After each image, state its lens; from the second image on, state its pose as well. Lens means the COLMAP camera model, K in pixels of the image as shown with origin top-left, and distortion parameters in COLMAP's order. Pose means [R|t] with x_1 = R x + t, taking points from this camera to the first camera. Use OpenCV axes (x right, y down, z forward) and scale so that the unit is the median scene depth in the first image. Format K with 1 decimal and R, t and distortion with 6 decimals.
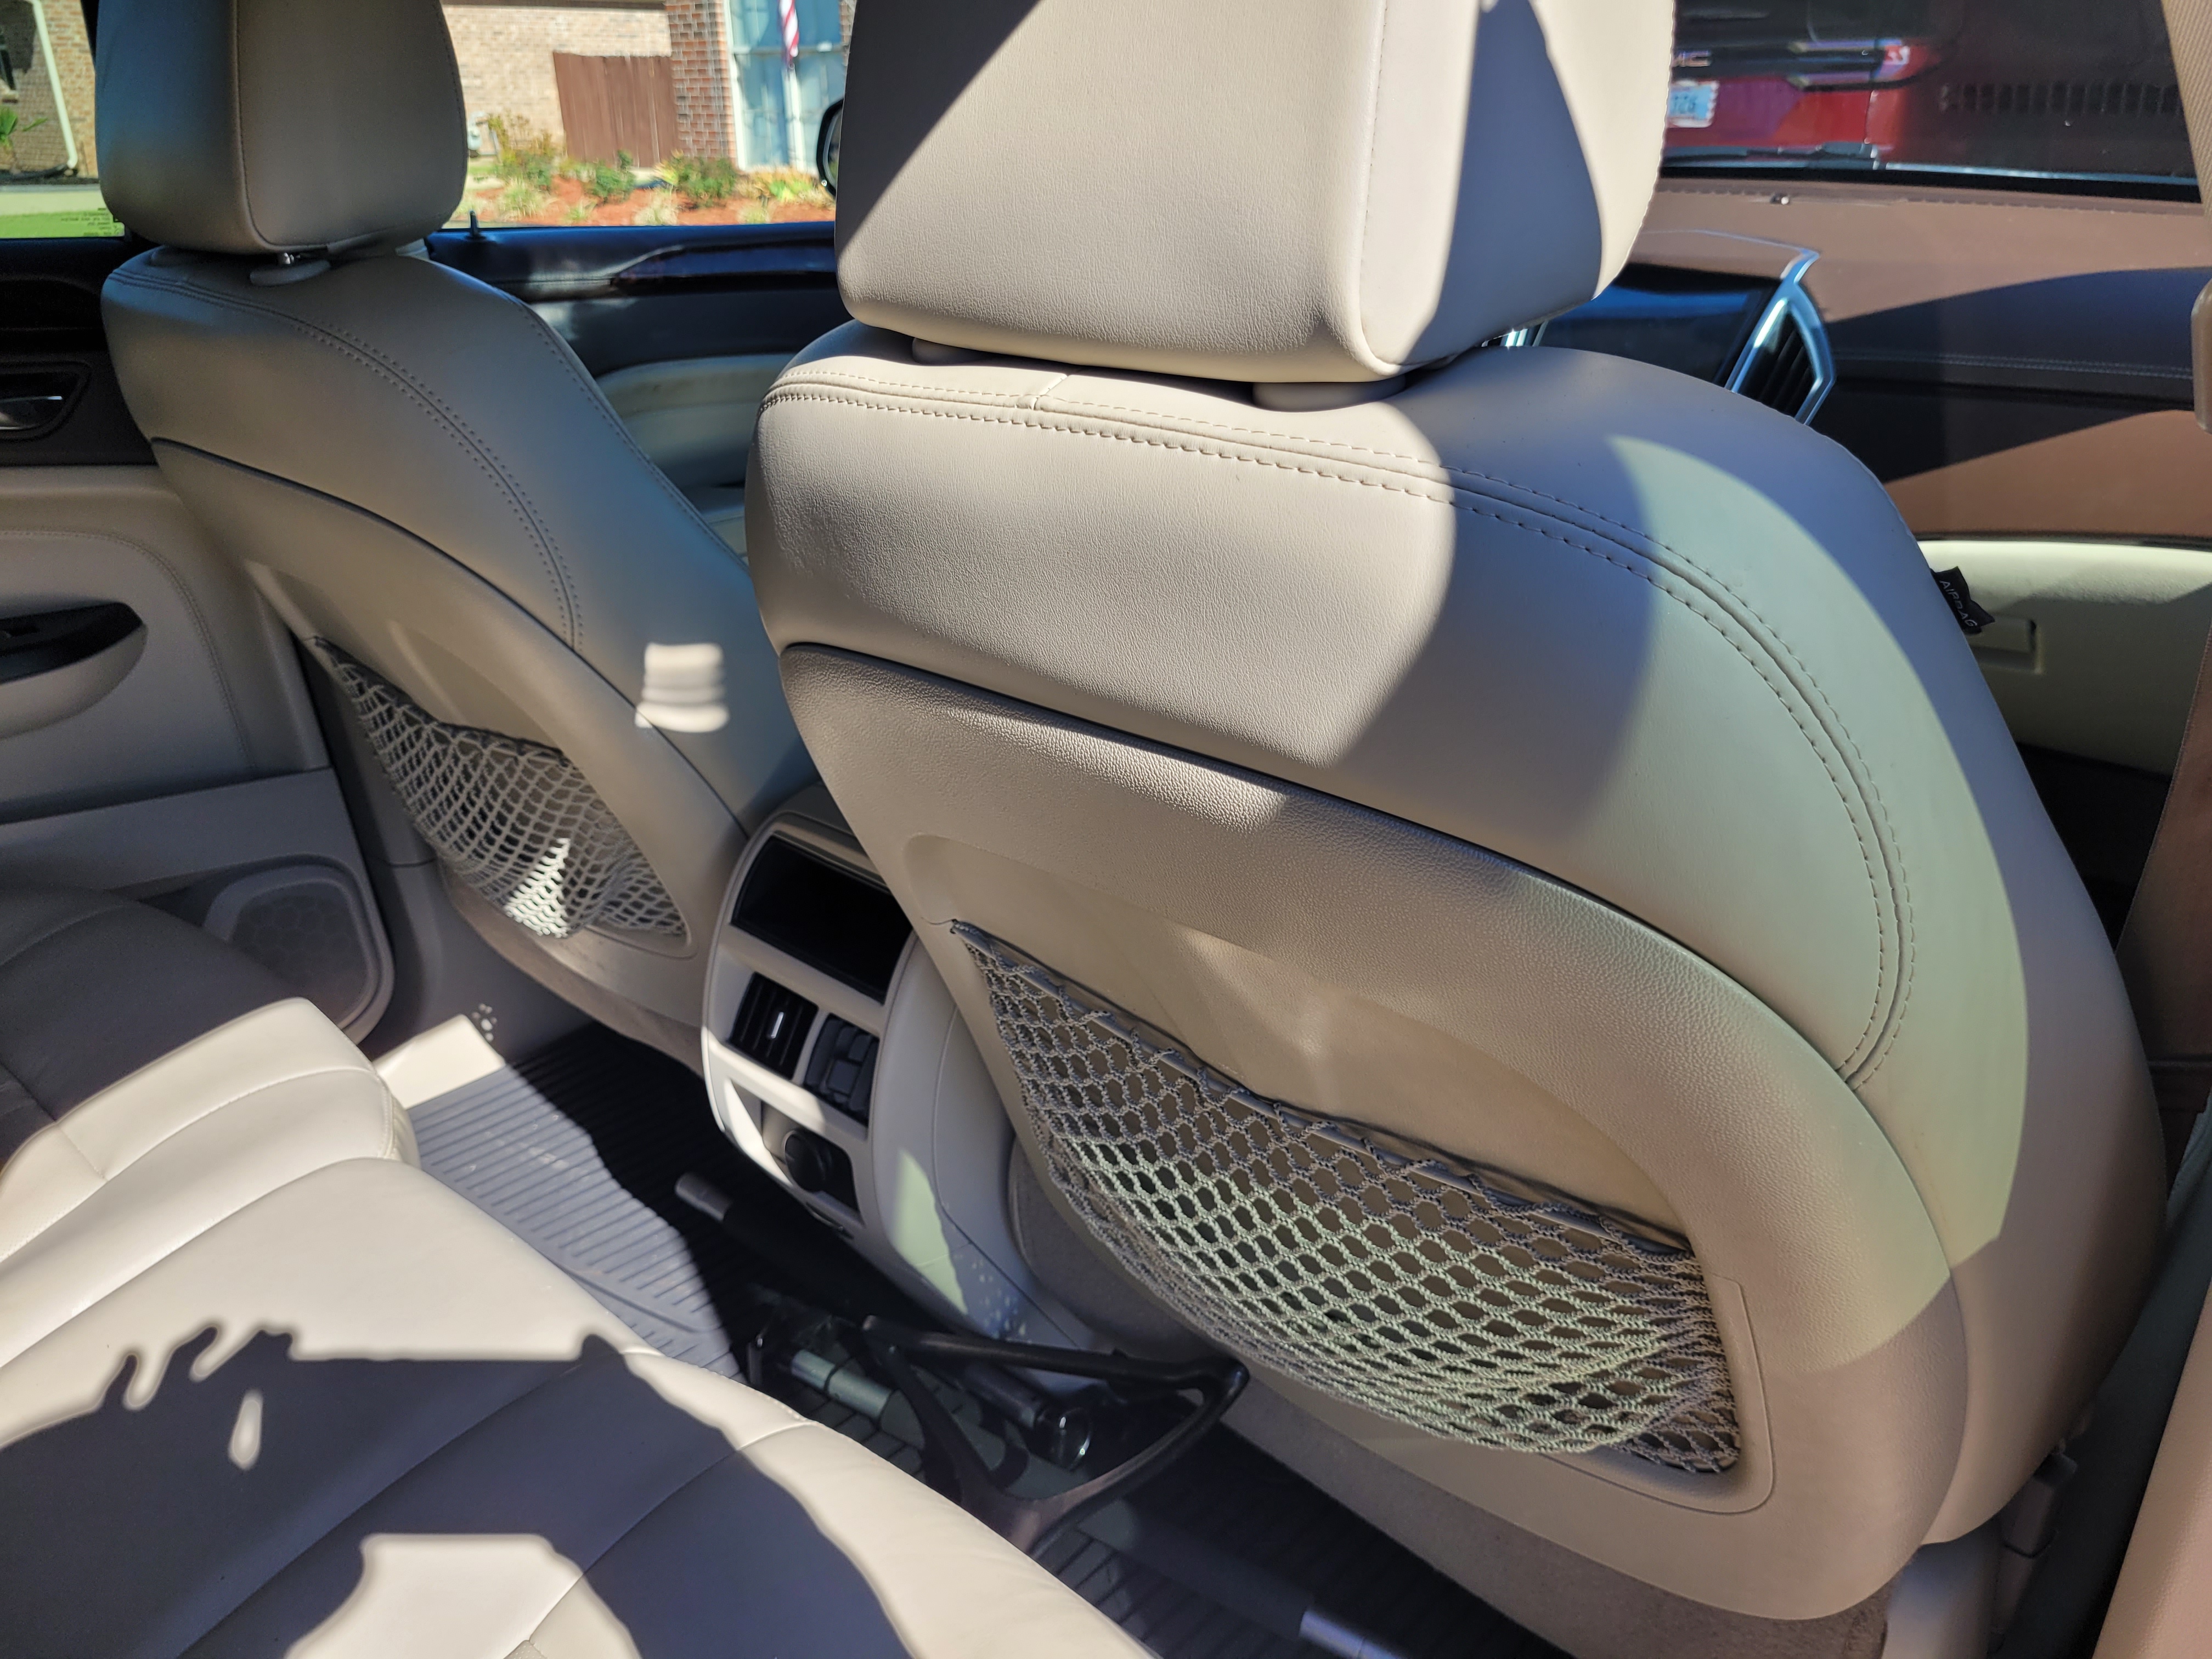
lens RADIAL K [[1681.3, 0, 1119.5], [0, 1681.3, 830.2], [0, 0, 1]] dist [0.033332, -0.034885]
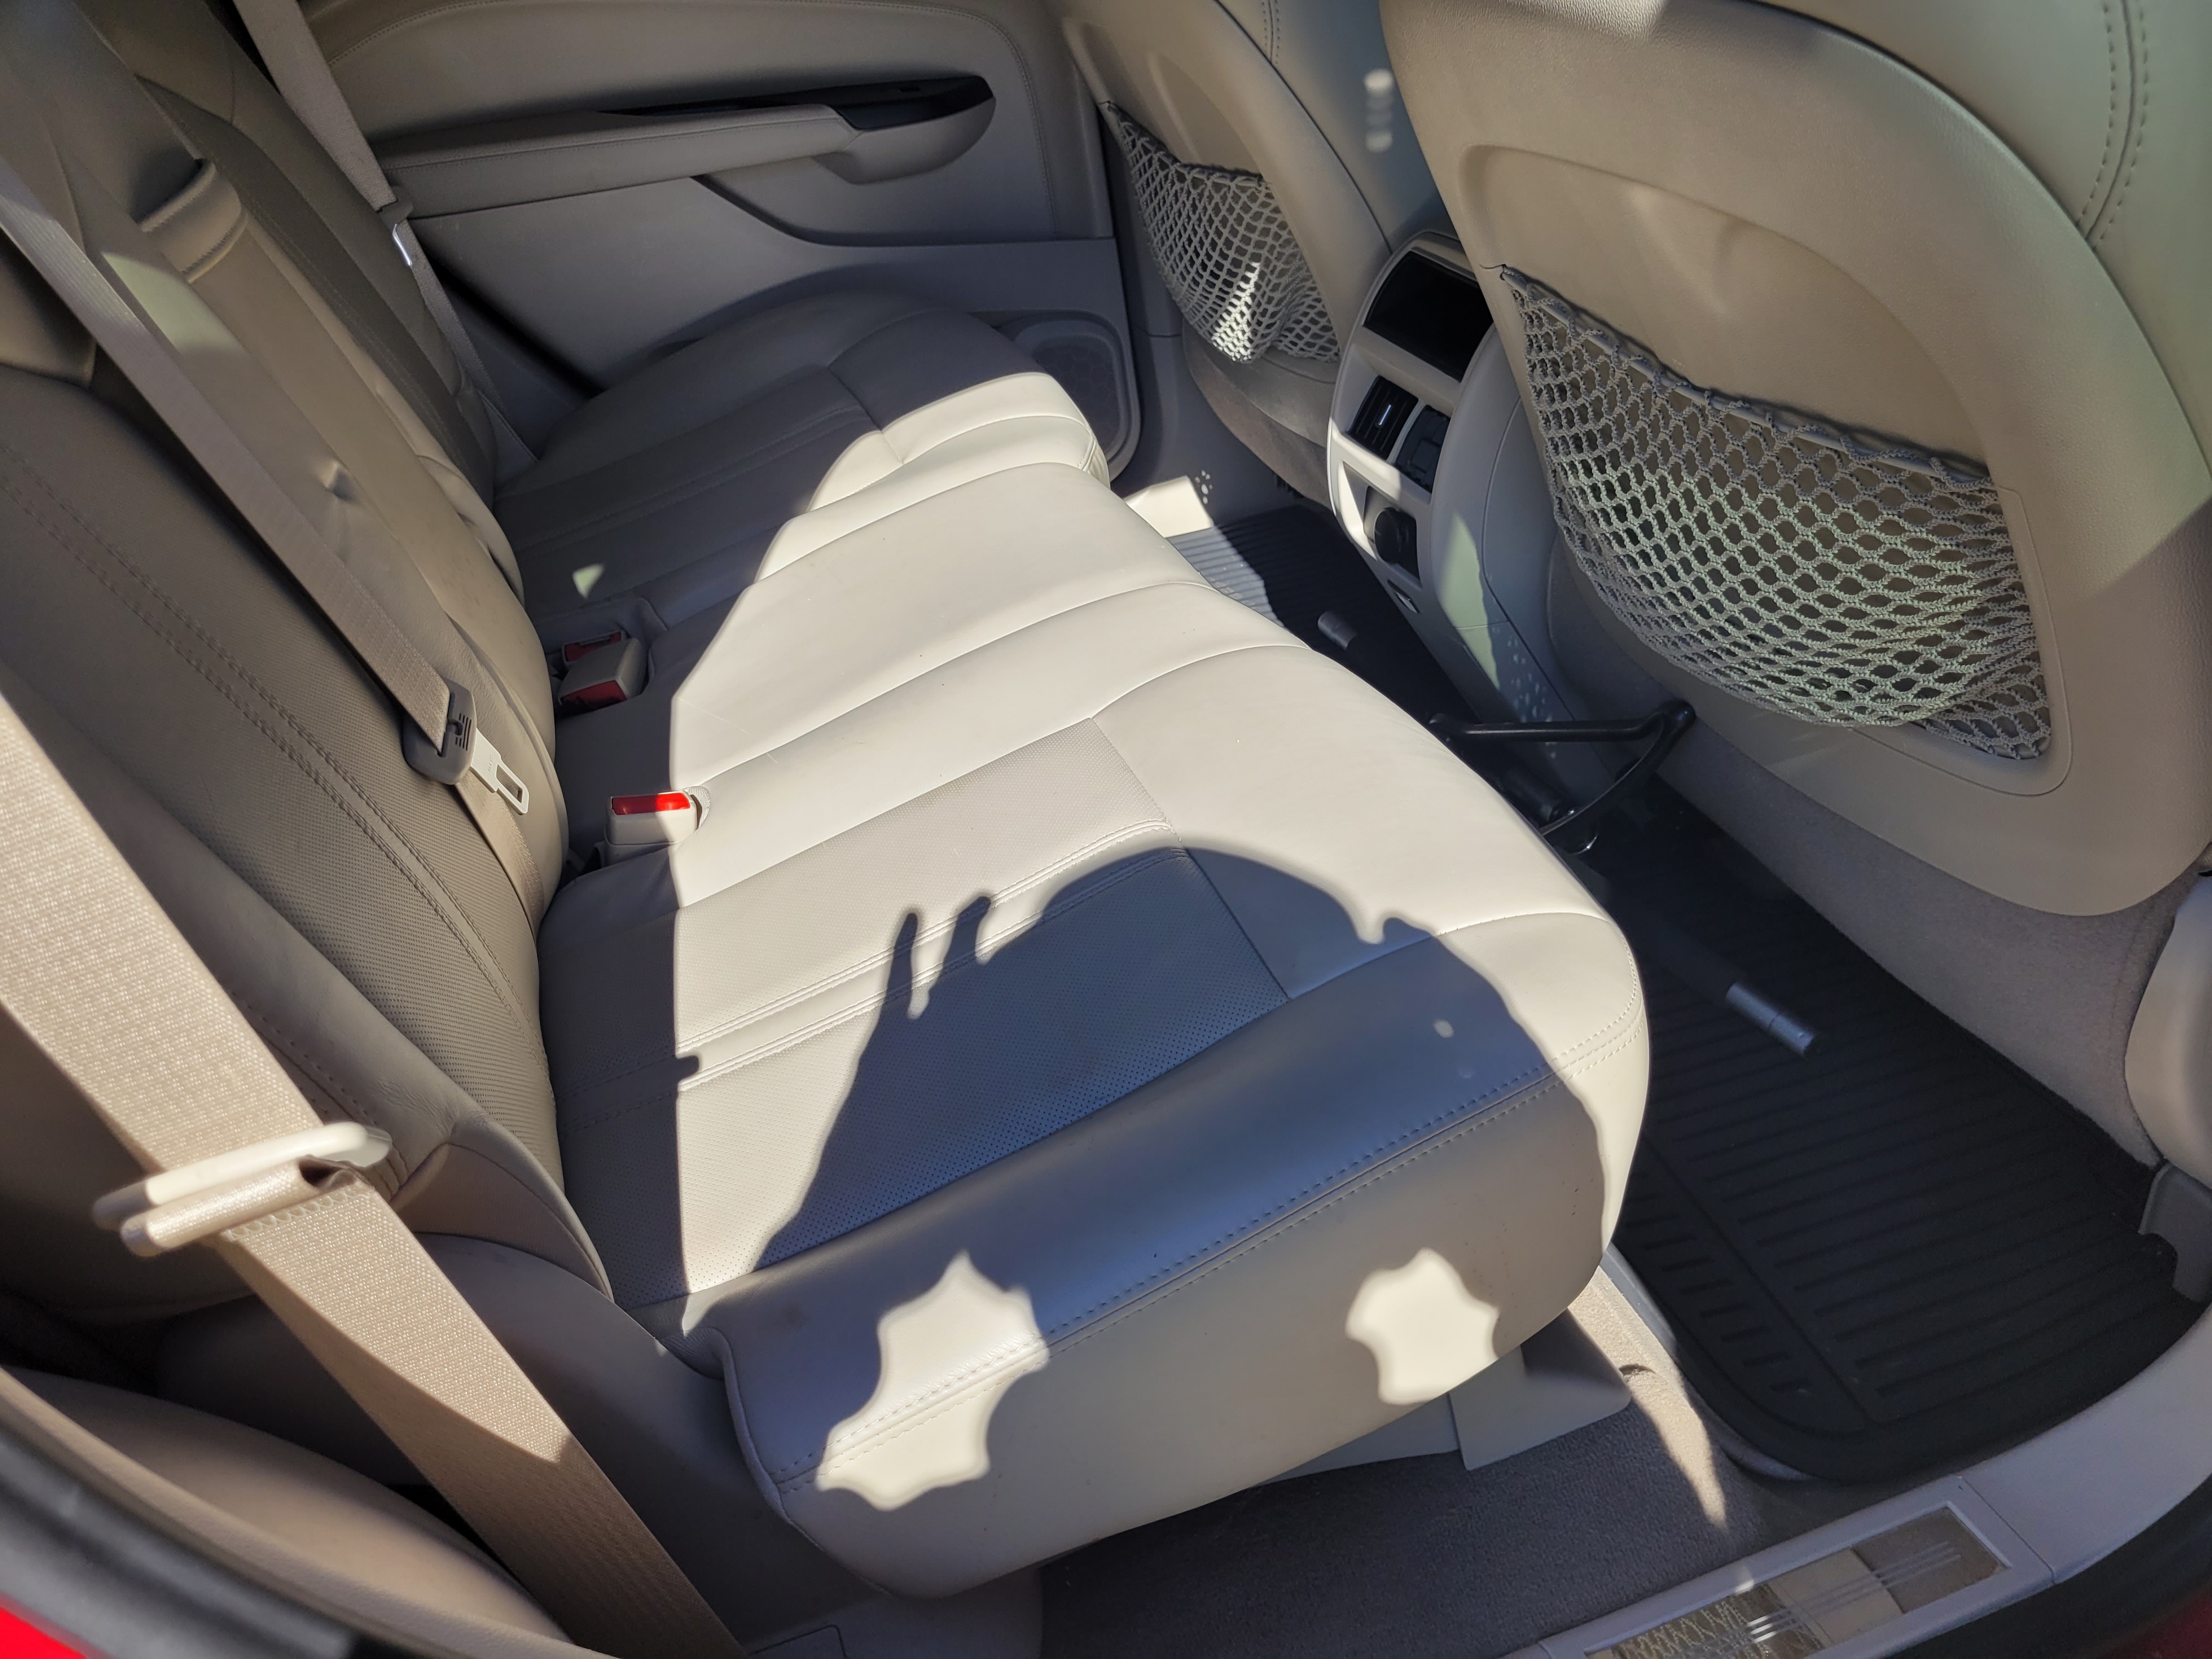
lens RADIAL K [[1681.3, 0, 1119.5], [0, 1681.3, 830.2], [0, 0, 1]] dist [0.033332, -0.034885]
pose [[0.883914, 0.214906, -0.415346, 0.180584], [-0.138346, 0.968568, 0.206730, 0.172279], [0.446718, -0.125270, 0.885862, -0.166555]]
